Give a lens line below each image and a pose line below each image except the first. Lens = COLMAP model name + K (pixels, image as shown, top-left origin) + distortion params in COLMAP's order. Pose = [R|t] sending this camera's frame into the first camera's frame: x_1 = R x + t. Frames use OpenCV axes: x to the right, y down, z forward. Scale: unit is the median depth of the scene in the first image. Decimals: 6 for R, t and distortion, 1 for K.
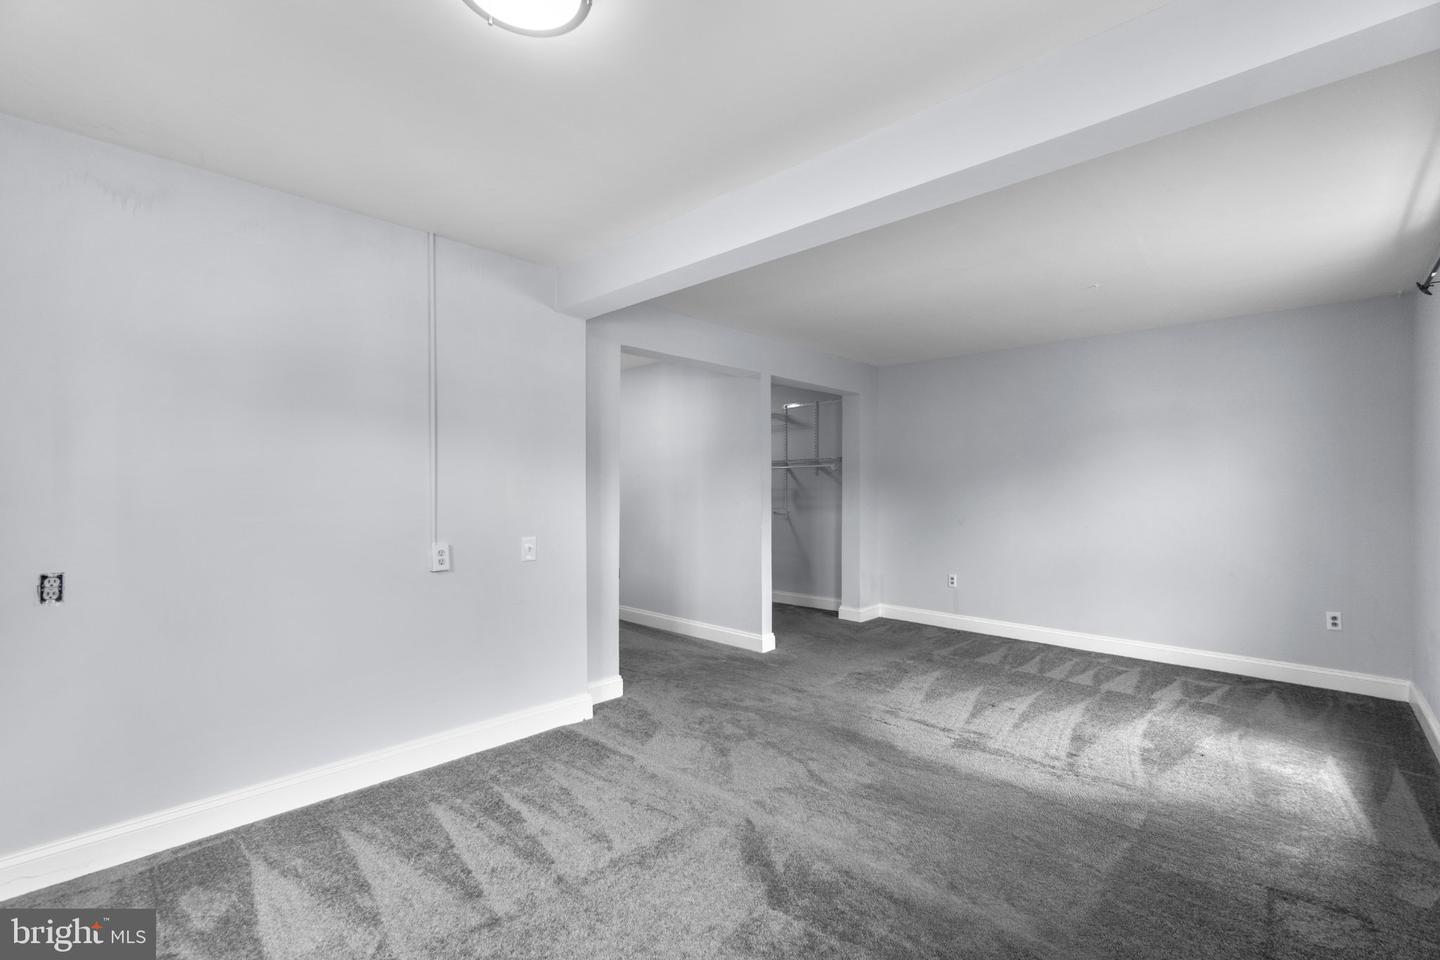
lens RADIAL K [[626.1, 0, 718.8], [0, 626.1, 481.9], [0, 0, 1]] dist [-0.005848, 0.002160]
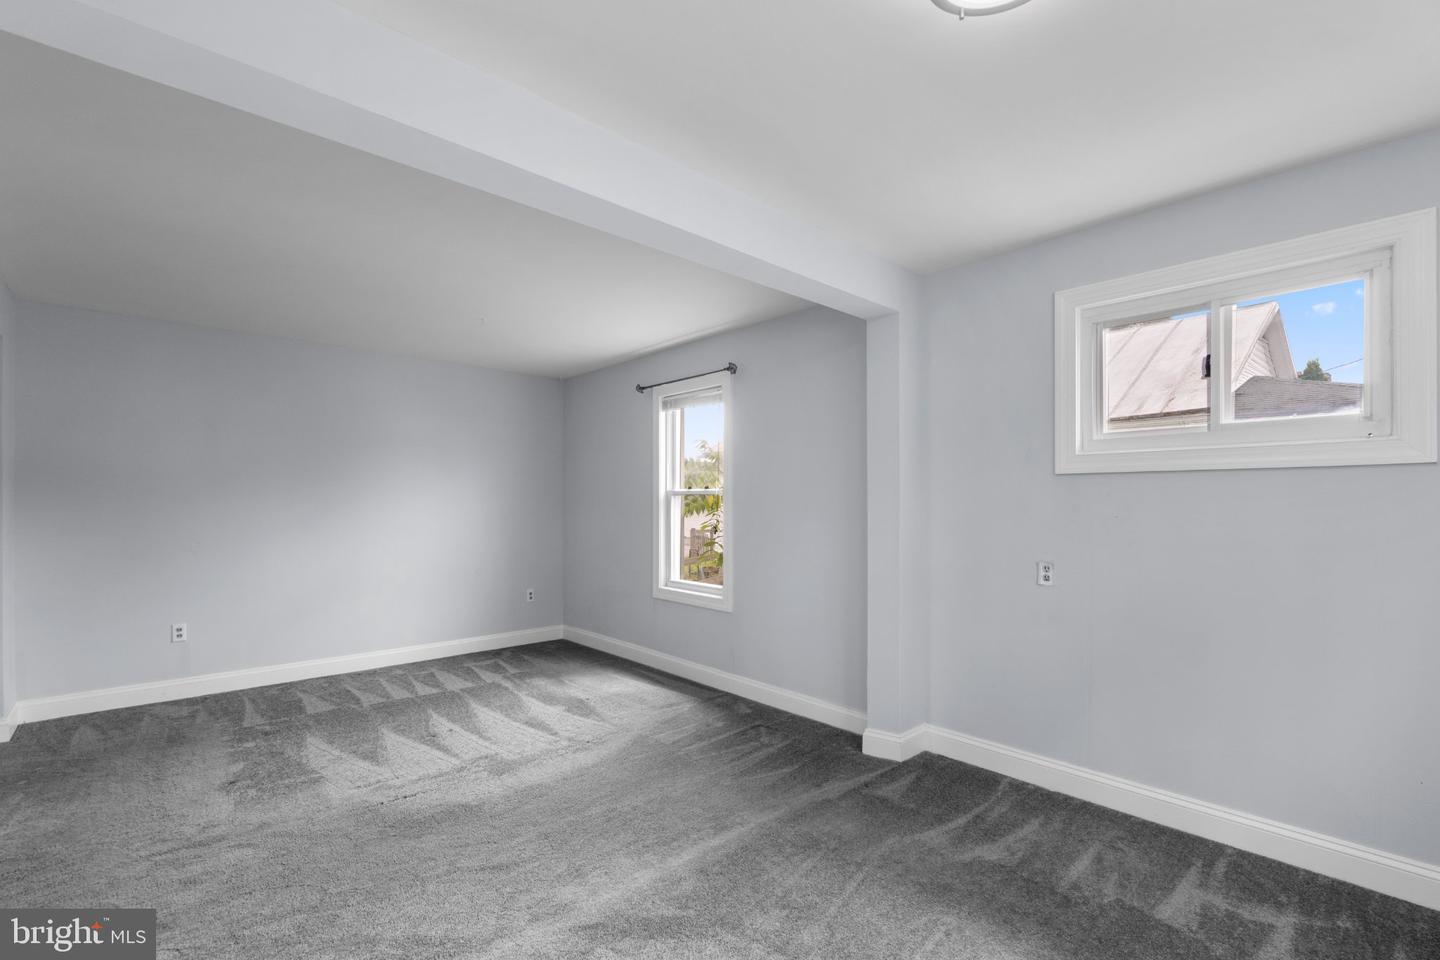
lens RADIAL K [[626.1, 0, 721.9], [0, 626.1, 506.1], [0, 0, 1]] dist [-0.005848, 0.002160]
pose [[0.074739, -0.006841, 0.997180, -0.430016], [-0.006649, 0.999951, 0.007358, 0.002035], [-0.997181, -0.007180, 0.074689, 0.460241]]
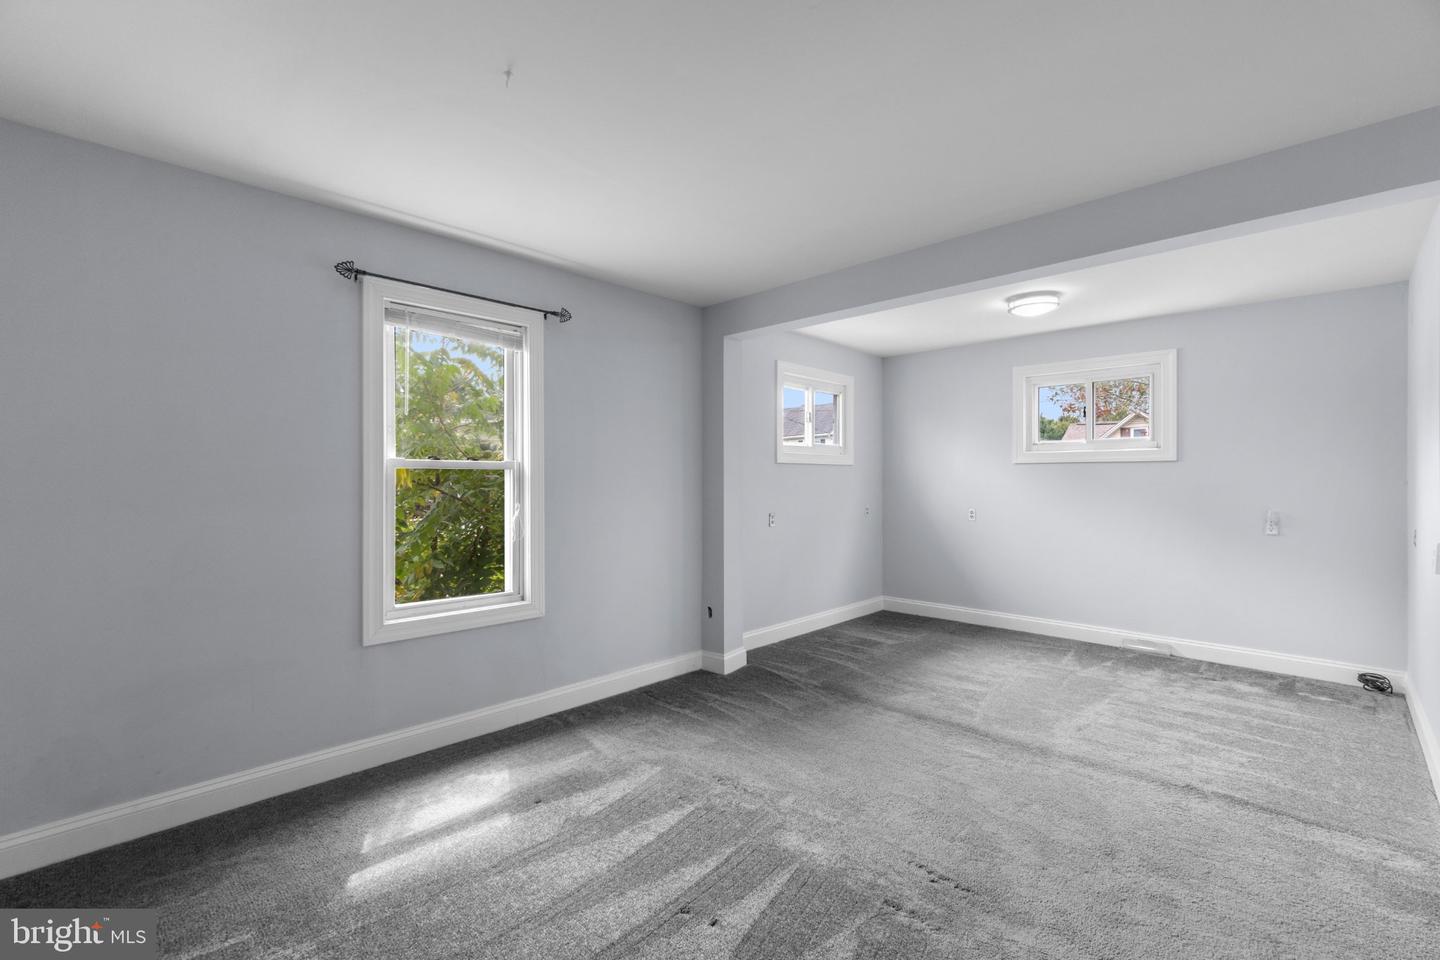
lens RADIAL K [[626.1, 0, 720.9], [0, 626.1, 475.8], [0, 0, 1]] dist [-0.005848, 0.002160]
pose [[-0.999801, -0.009595, 0.017518, 0.392377], [-0.009676, 0.999943, -0.004535, 0.001108], [-0.017473, -0.004704, -0.999836, 1.390057]]
